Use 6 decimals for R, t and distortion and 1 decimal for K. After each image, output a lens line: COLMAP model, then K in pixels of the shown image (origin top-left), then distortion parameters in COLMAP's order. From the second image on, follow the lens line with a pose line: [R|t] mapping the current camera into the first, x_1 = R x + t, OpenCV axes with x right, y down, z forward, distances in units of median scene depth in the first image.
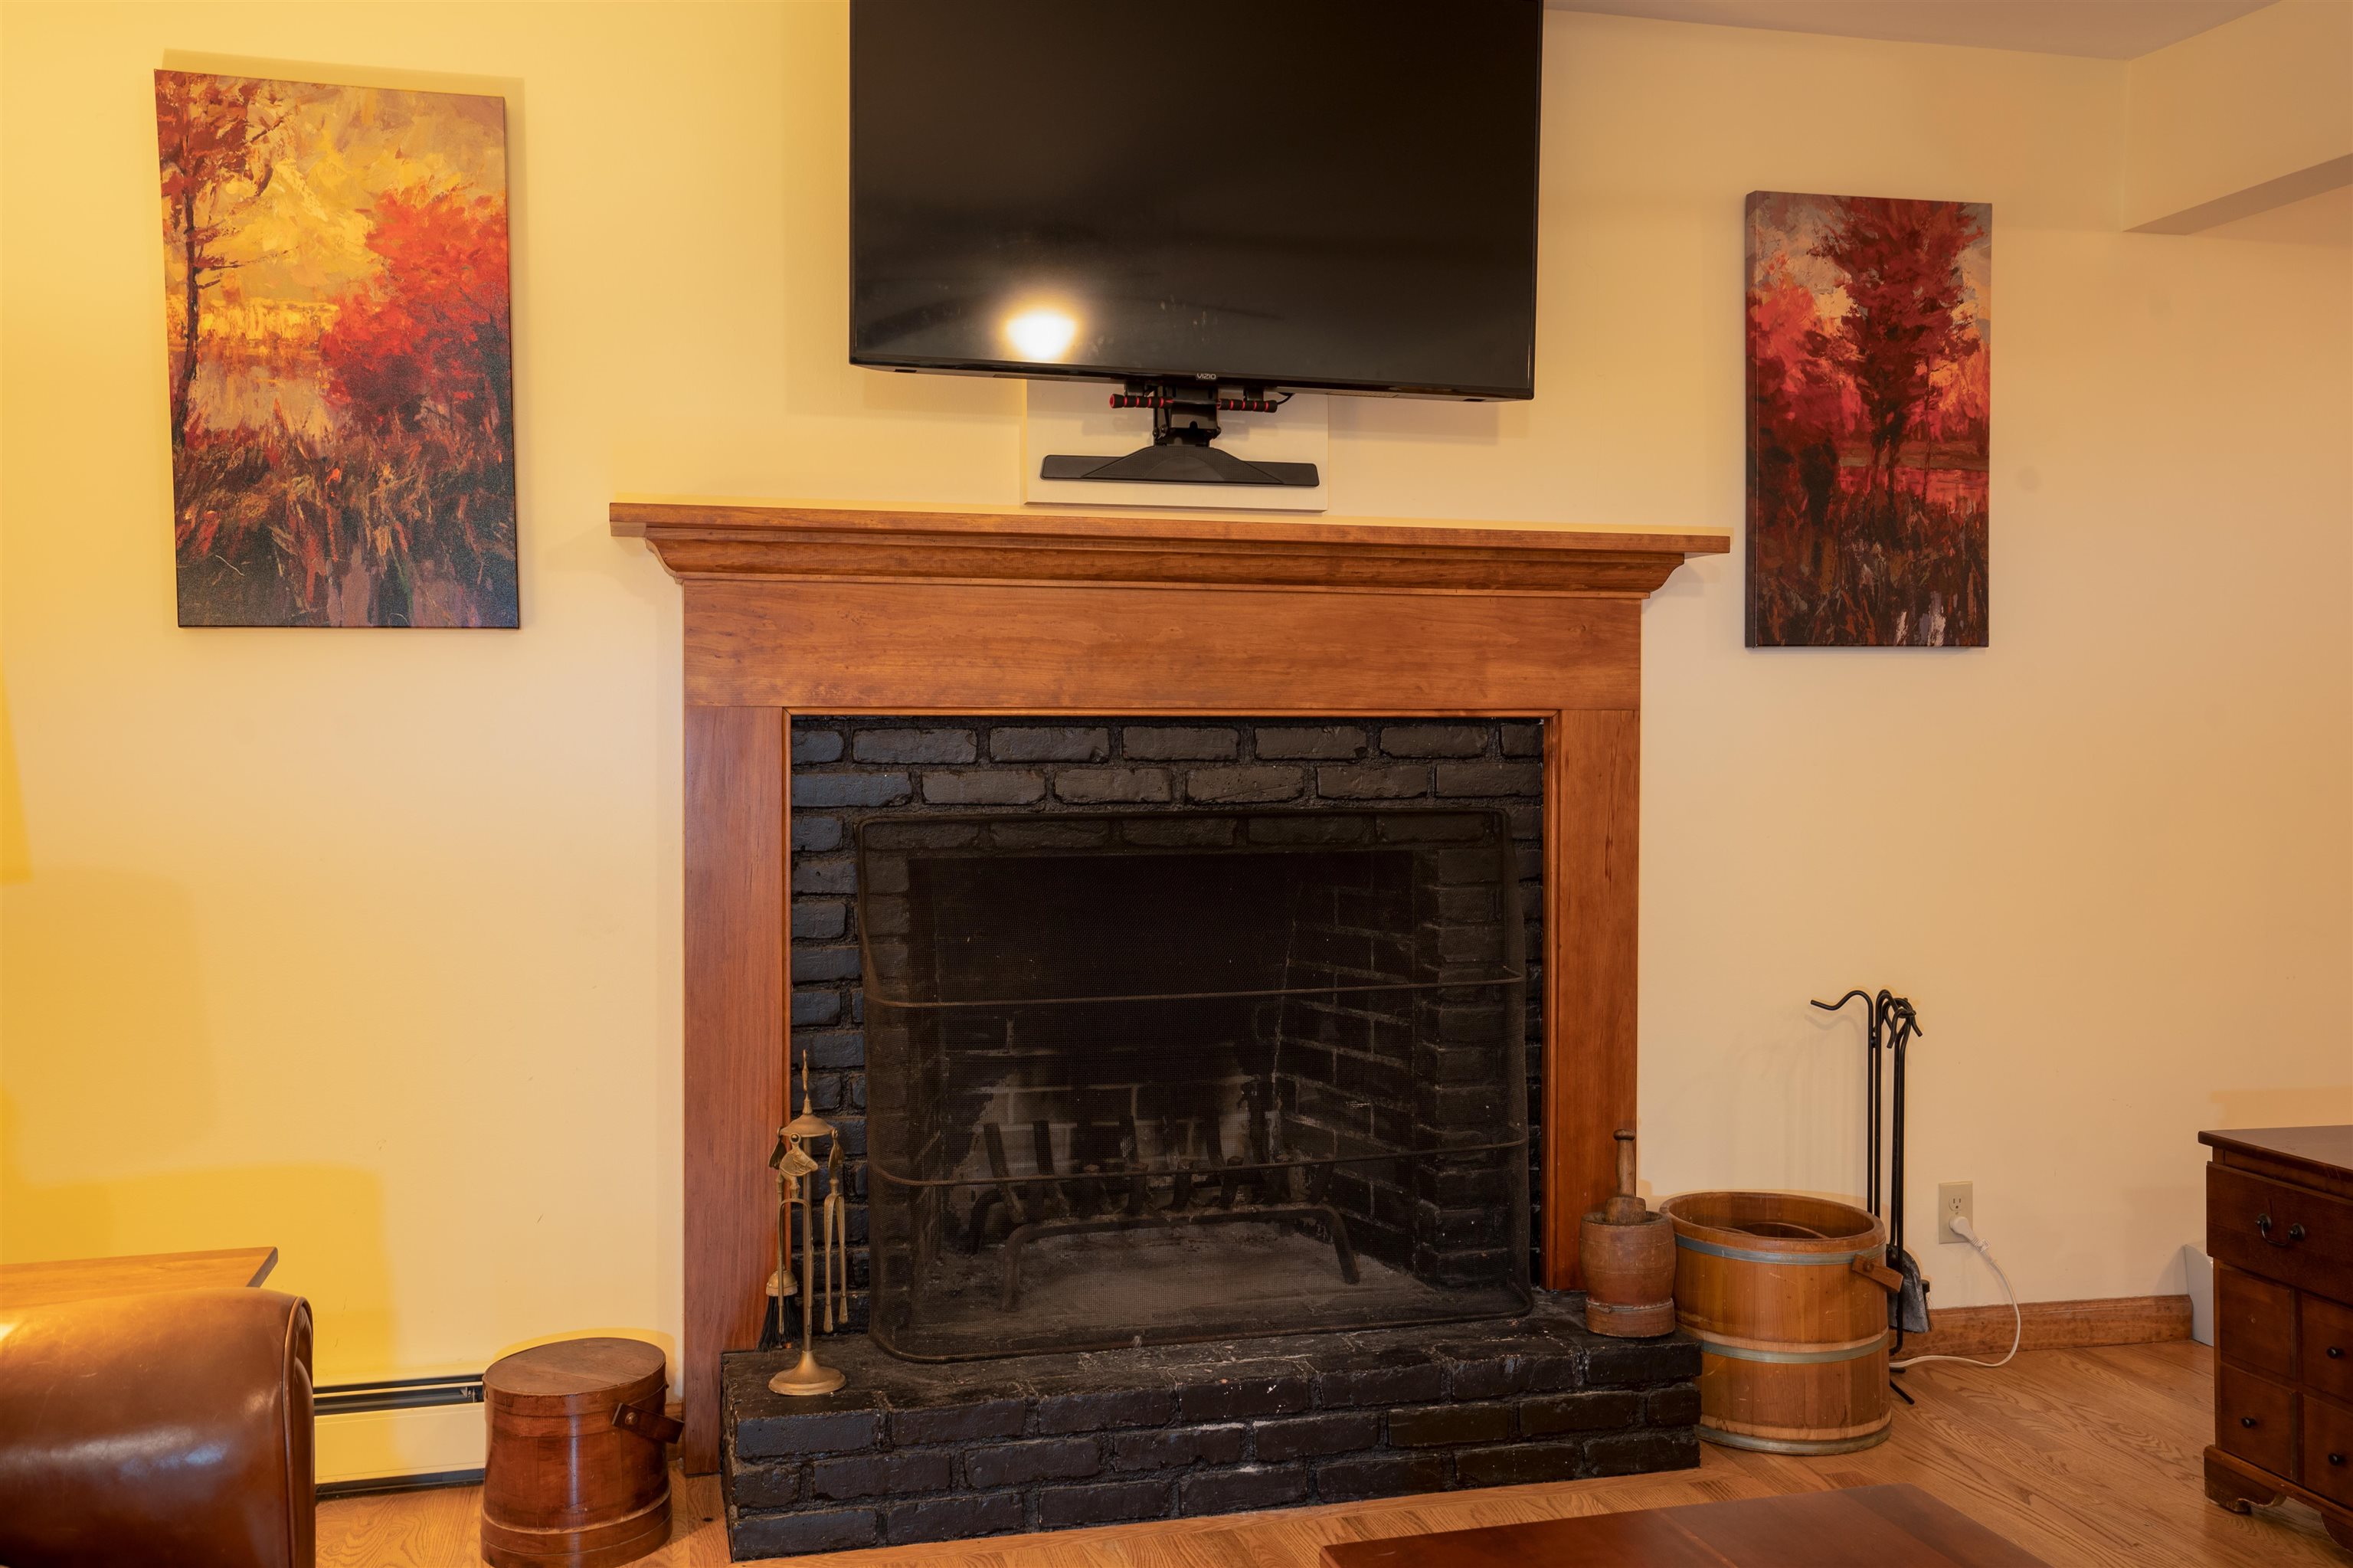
lens RADIAL K [[2076.8, 0, 1168.9], [0, 2076.8, 801.5], [0, 0, 1]] dist [0.010179, 0.100680]
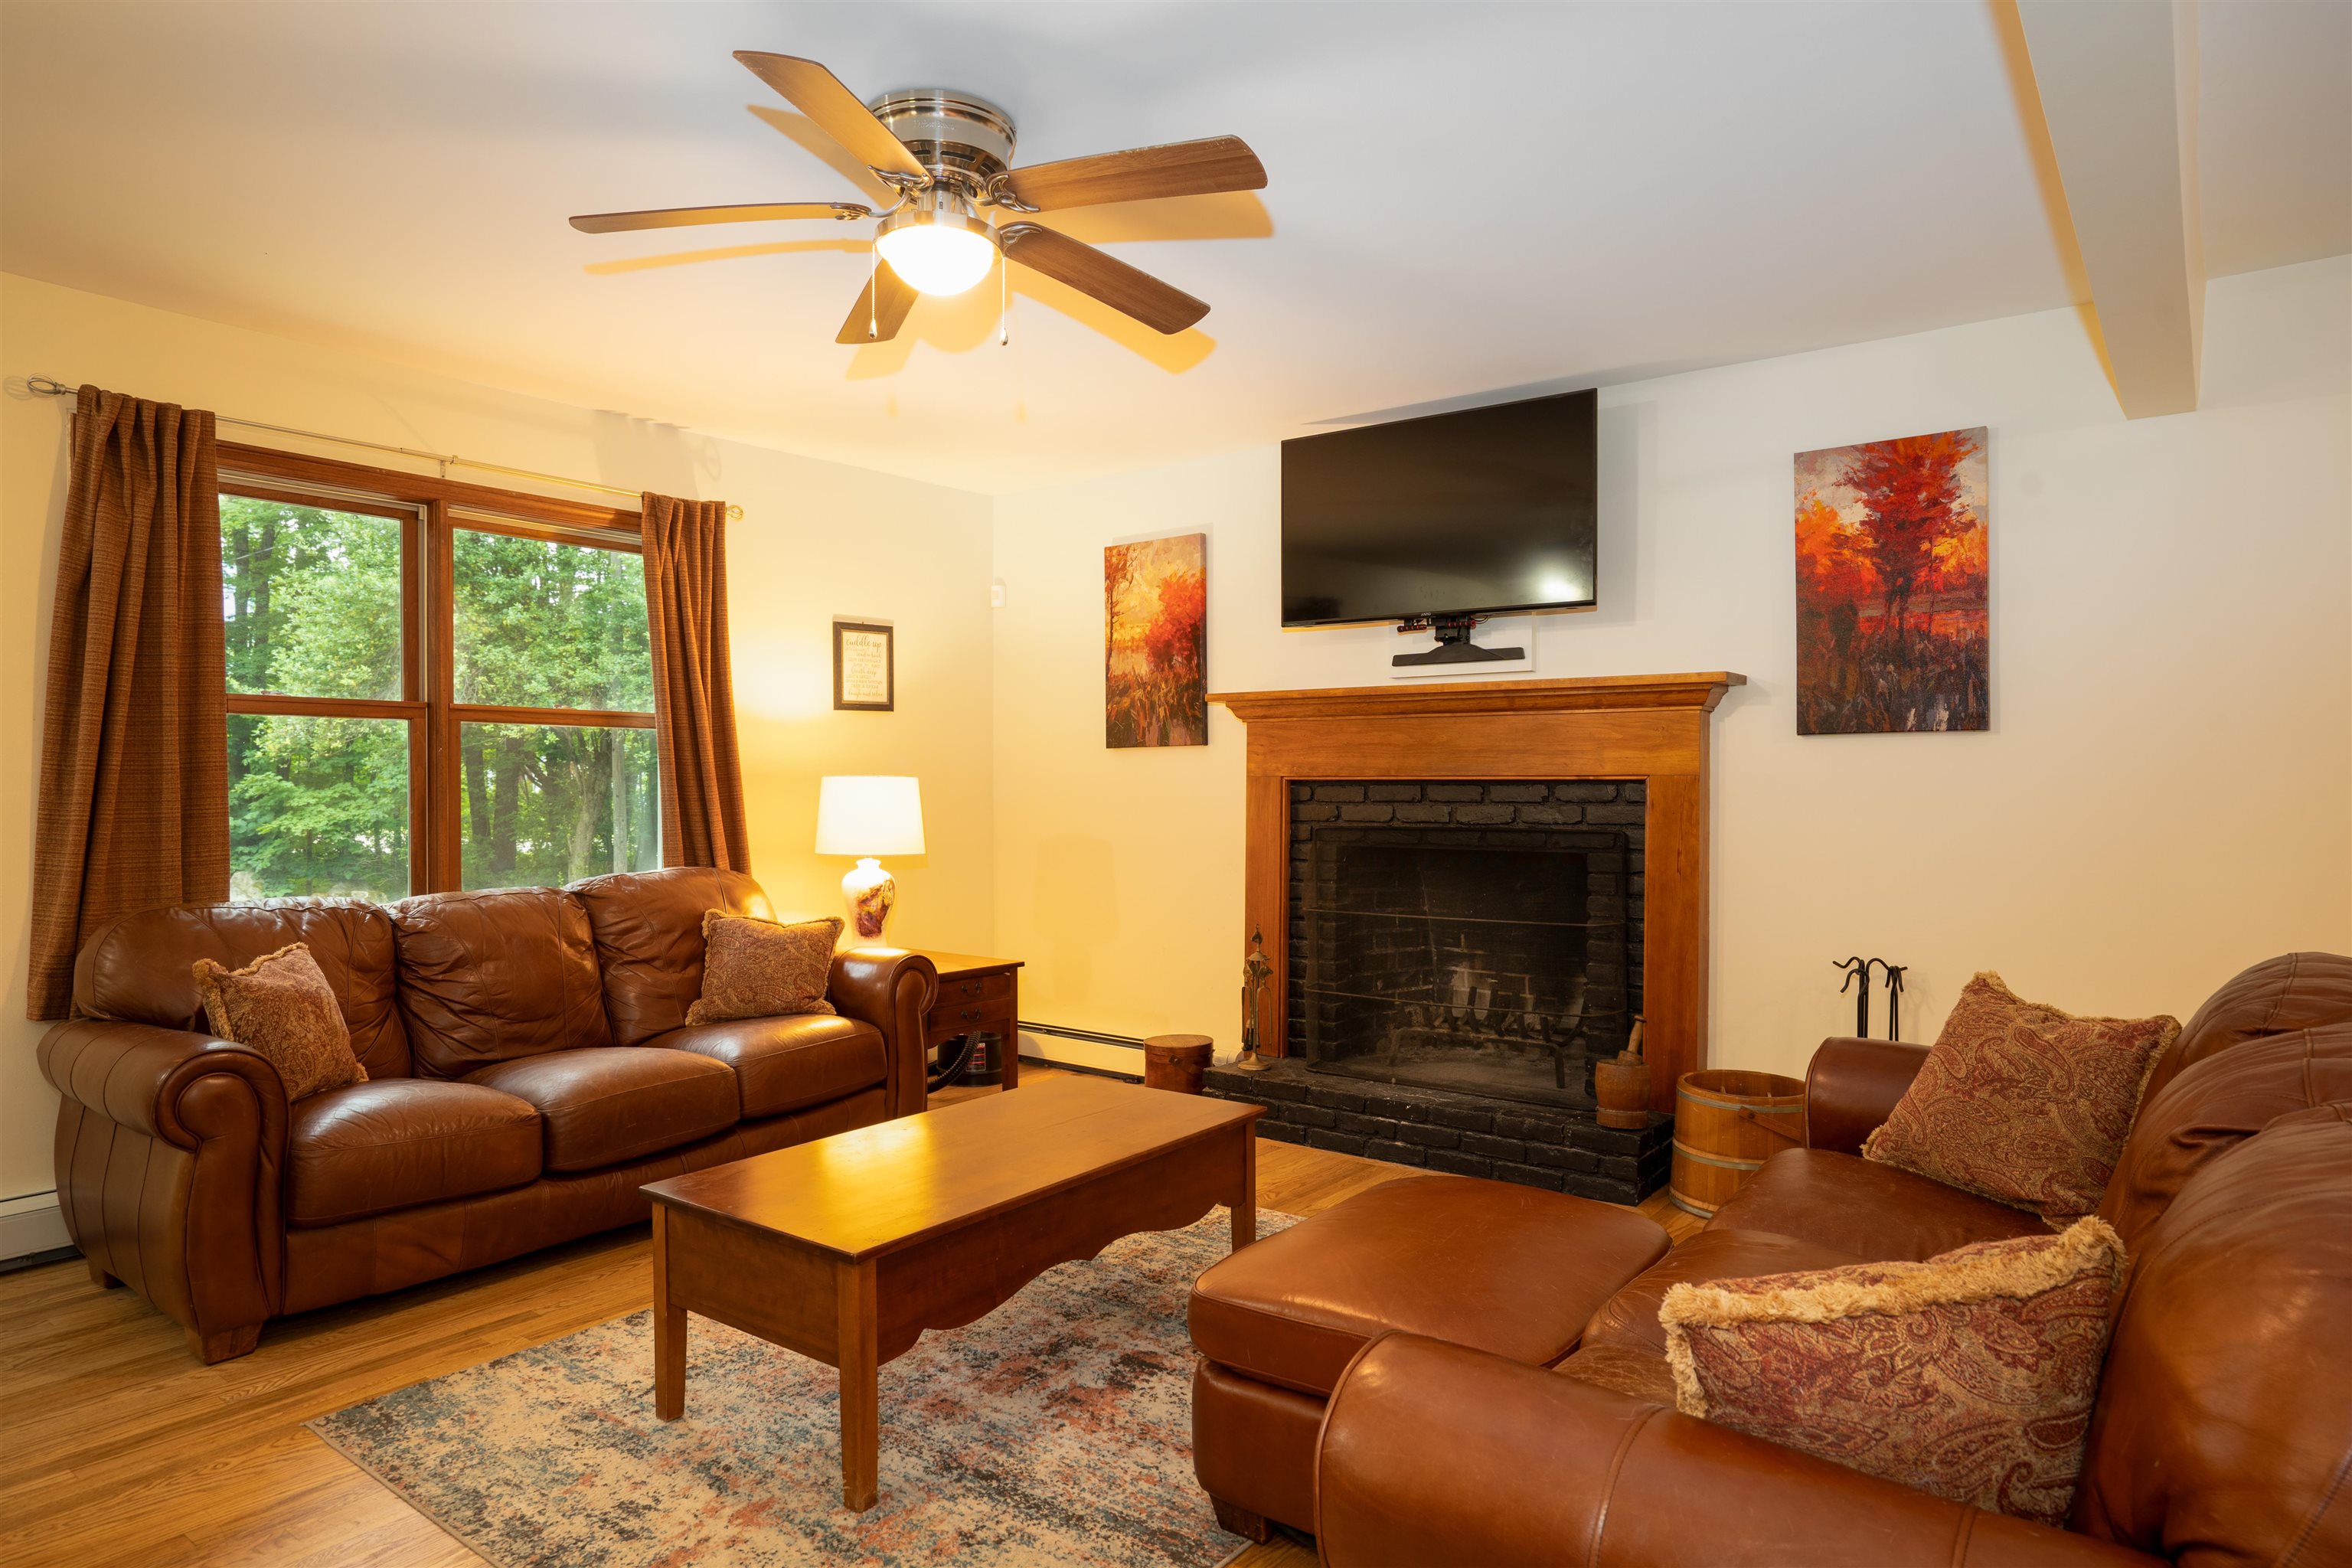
lens RADIAL K [[1395.8, 0, 1170.4], [0, 1395.8, 799.2], [0, 0, 1]] dist [-0.017992, 0.001869]
pose [[0.610357, 0.008636, -0.792080, 0.901932], [-0.028437, 0.999535, -0.011015, 0.000181], [0.791616, 0.029247, 0.610318, -0.032466]]
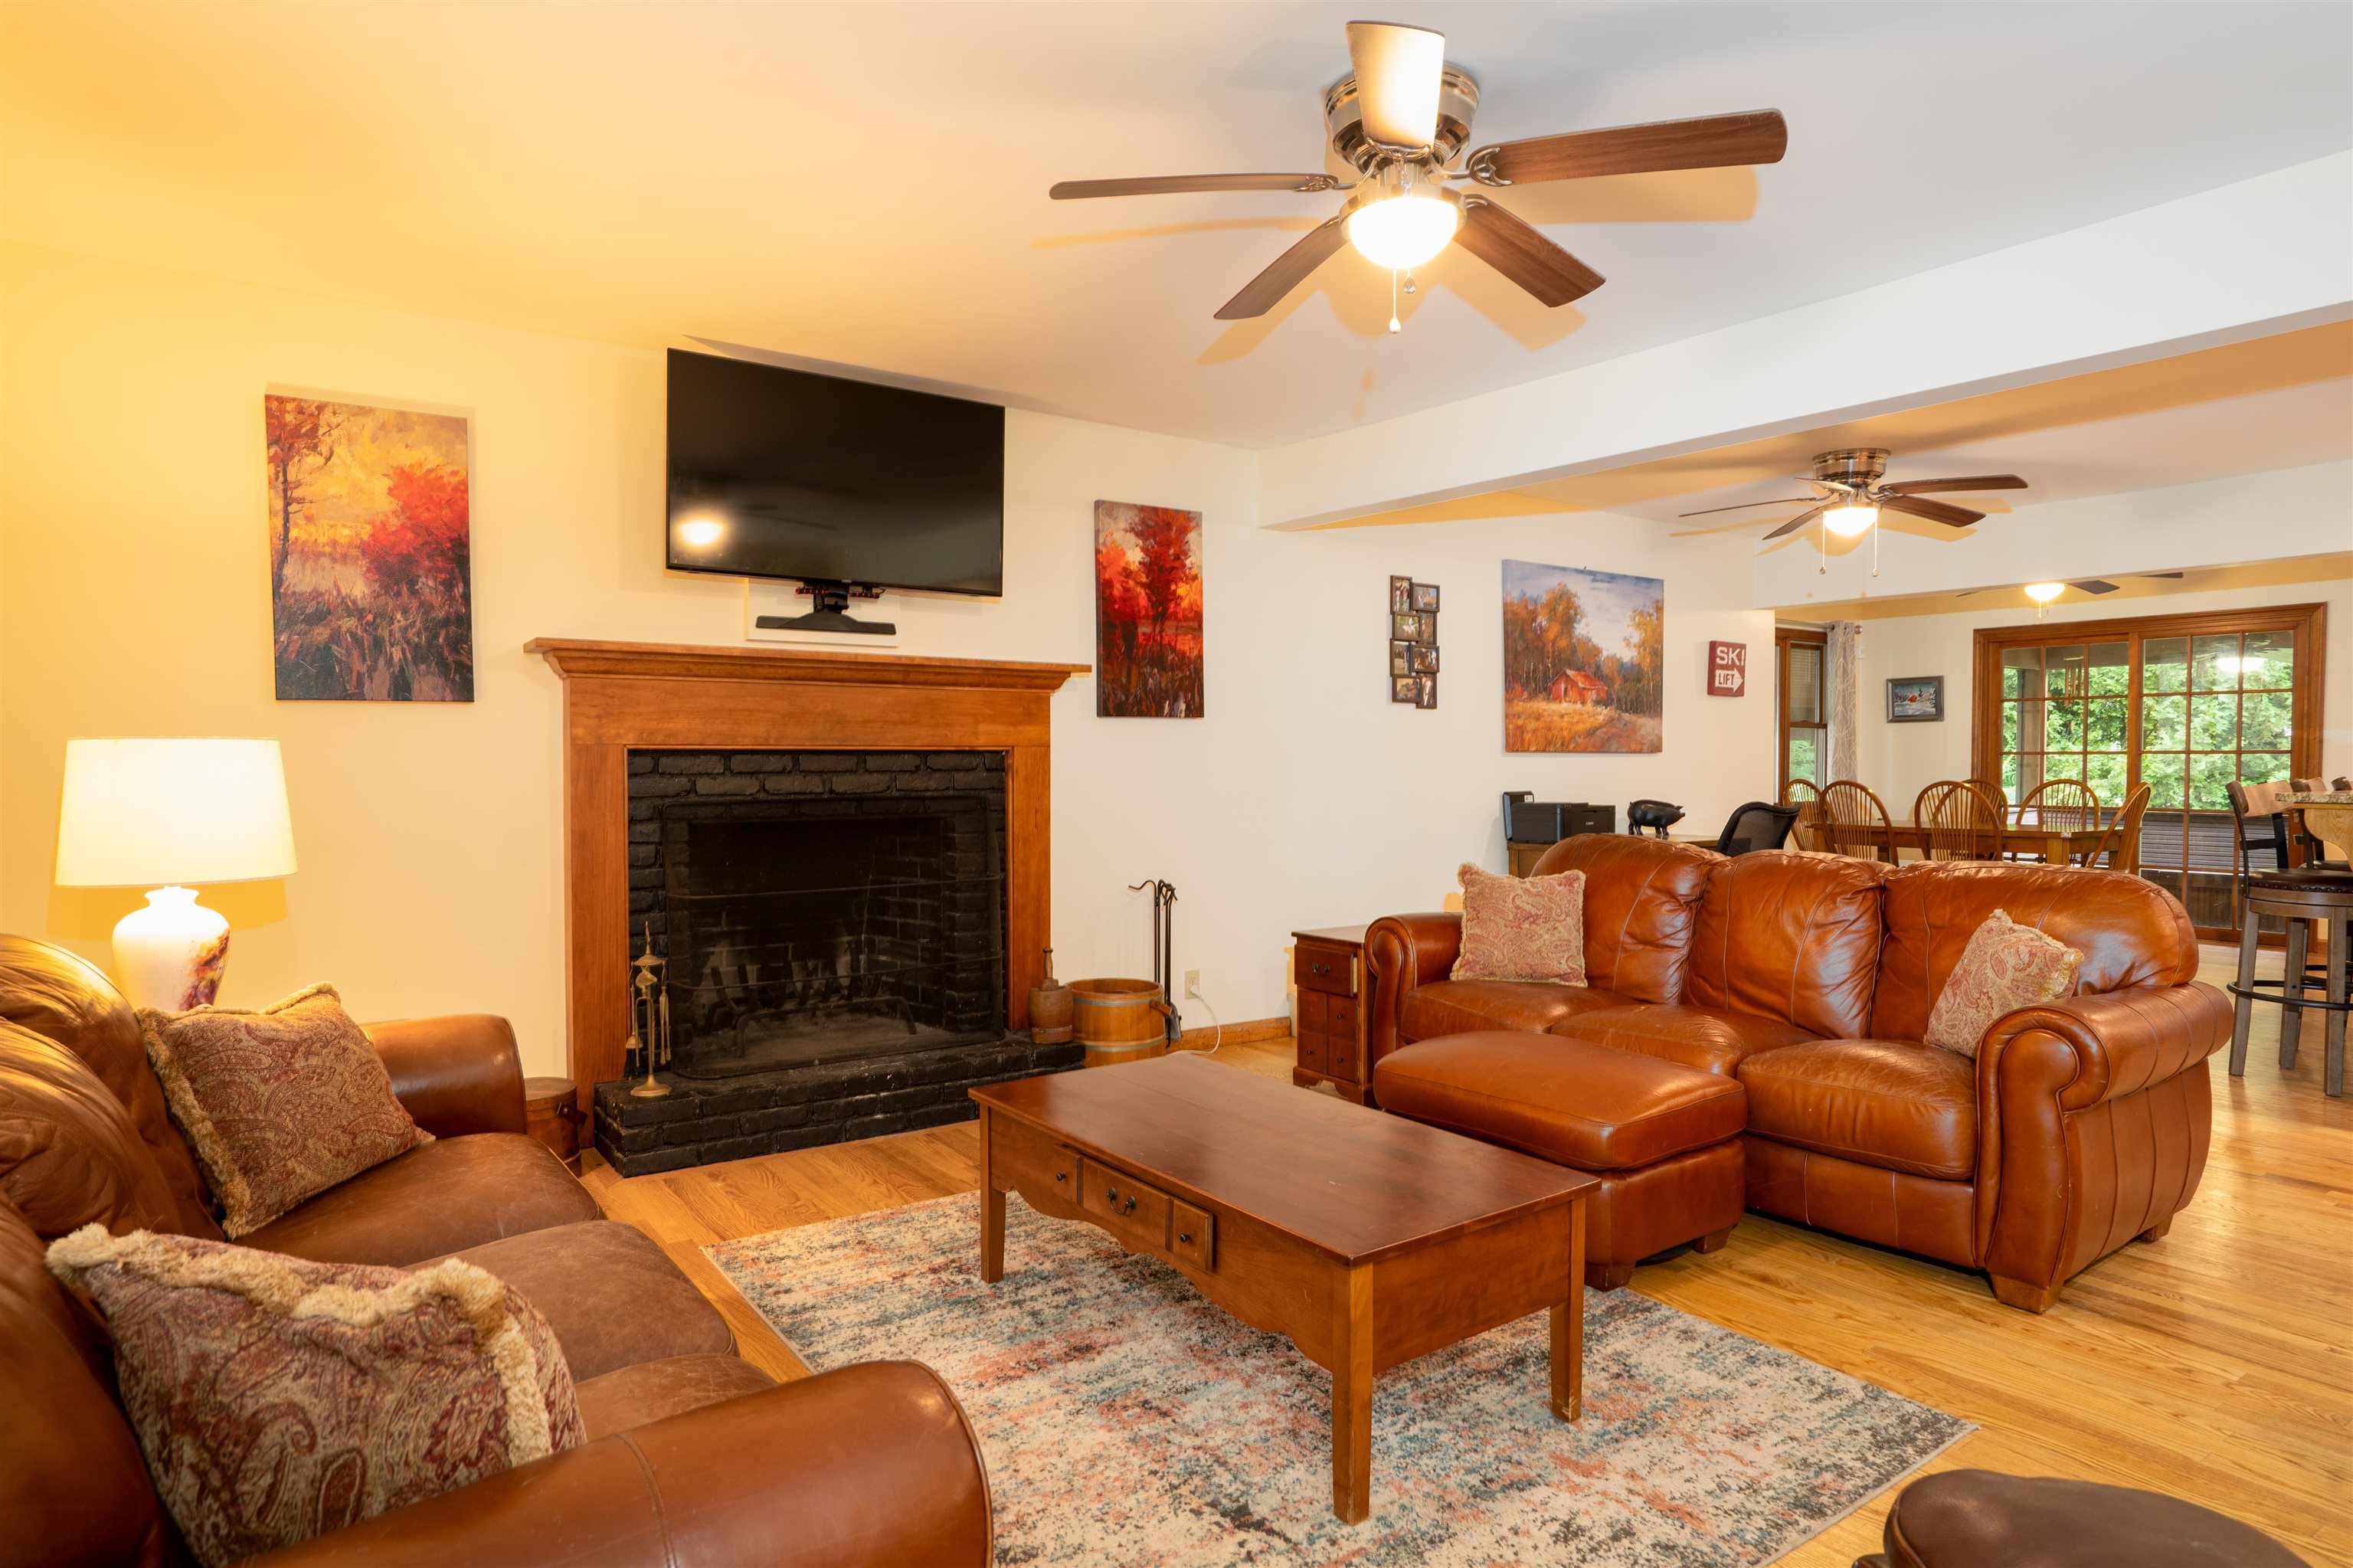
lens RADIAL K [[1348.6, 0, 1176.5], [0, 1348.6, 803.8], [0, 0, 1]] dist [-0.043880, 0.041508]
pose [[0.934183, -0.011869, 0.356596, -0.141874], [0.011647, 0.999928, 0.002769, 0.010889], [-0.356603, 0.001566, 0.934255, -0.312897]]
